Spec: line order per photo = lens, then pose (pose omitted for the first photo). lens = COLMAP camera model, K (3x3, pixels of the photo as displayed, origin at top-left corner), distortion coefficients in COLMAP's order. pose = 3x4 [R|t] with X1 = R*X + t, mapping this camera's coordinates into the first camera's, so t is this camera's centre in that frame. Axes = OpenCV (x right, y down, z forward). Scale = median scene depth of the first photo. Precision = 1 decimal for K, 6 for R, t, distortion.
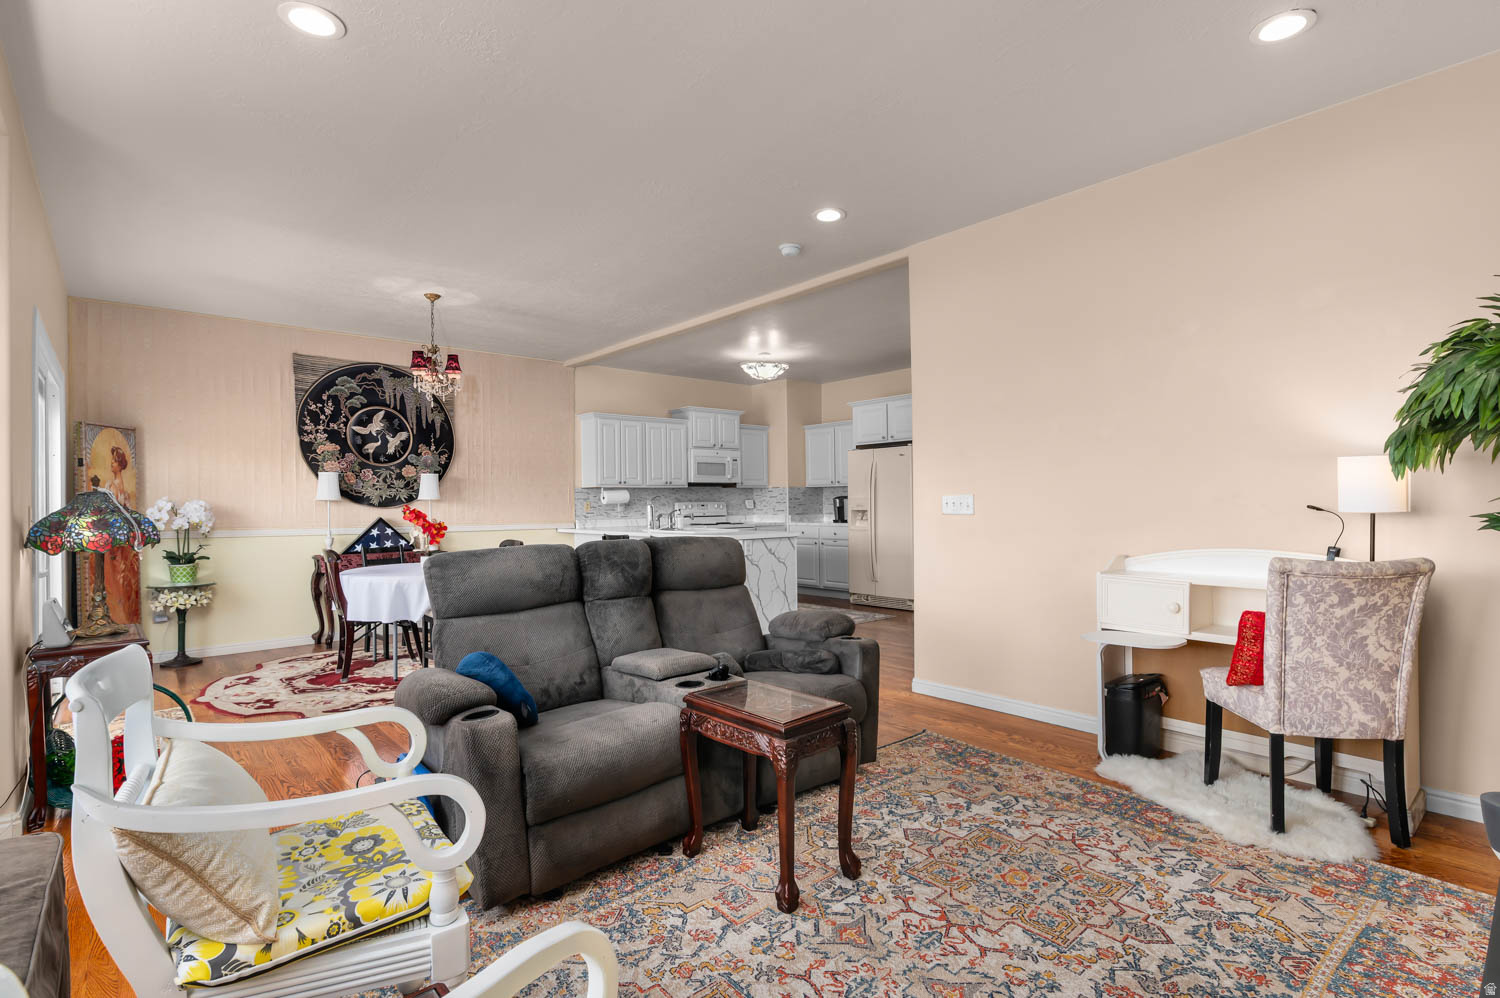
lens RADIAL K [[724.0, 0, 748.9], [0, 724.0, 498.1], [0, 0, 1]] dist [0.004099, 0.000818]
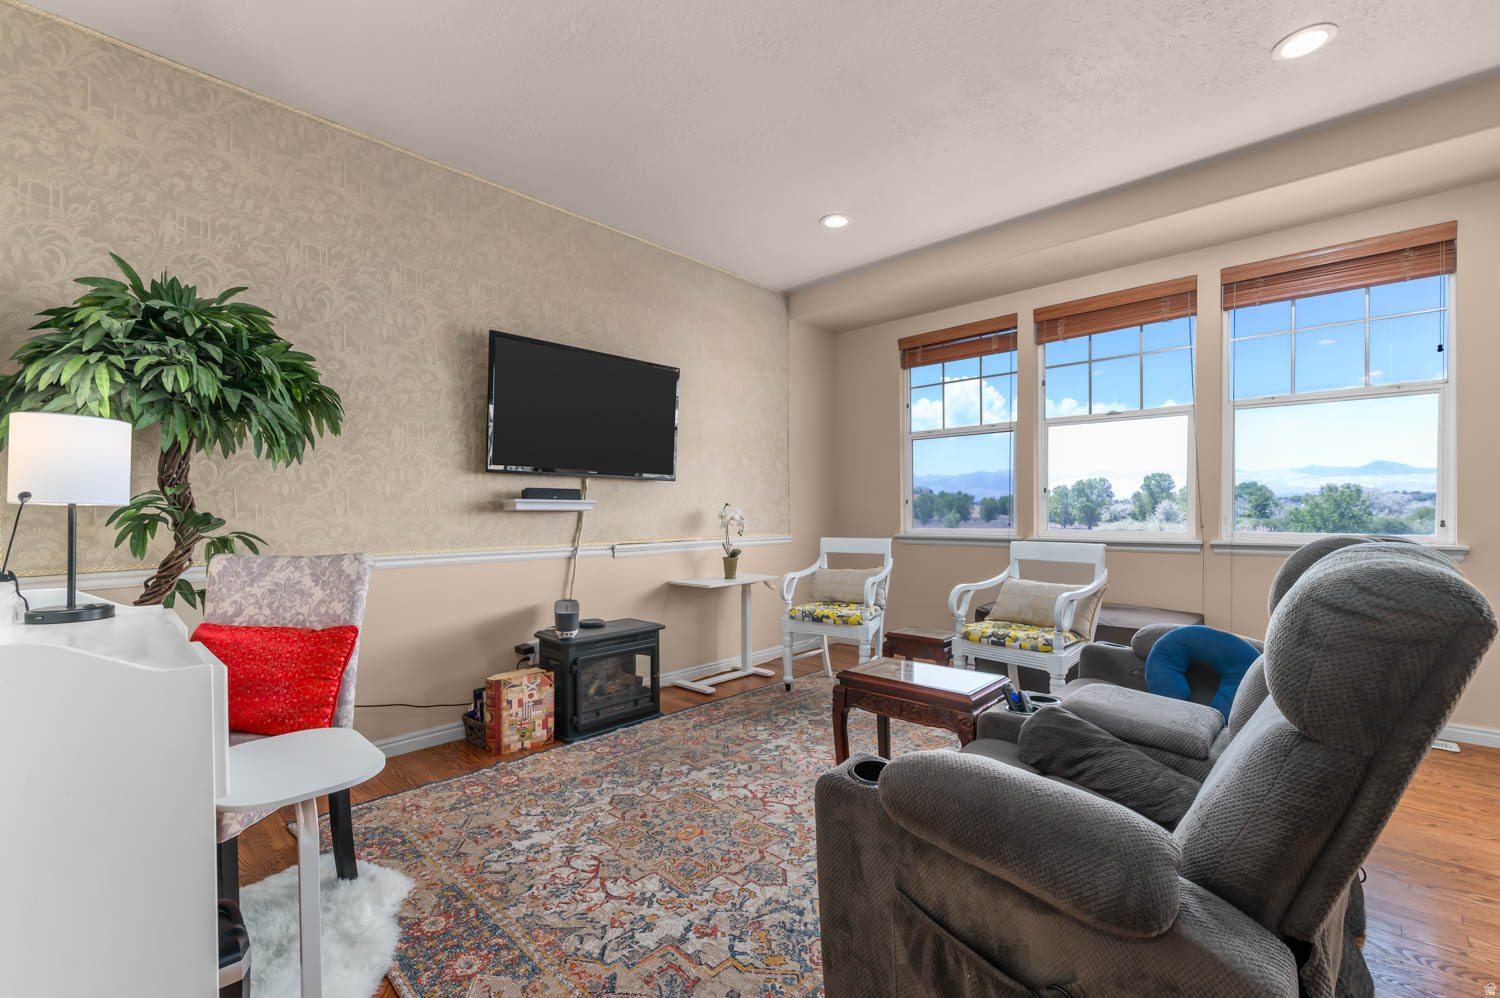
lens RADIAL K [[645.3, 0, 757.8], [0, 645.3, 521.9], [0, 0, 1]] dist [0.001434, -0.000347]
pose [[-0.994174, 0.021959, -0.105525, 0.124945], [0.020931, 0.999722, 0.010844, 0.017322], [0.105733, 0.008572, -0.994358, 0.683782]]
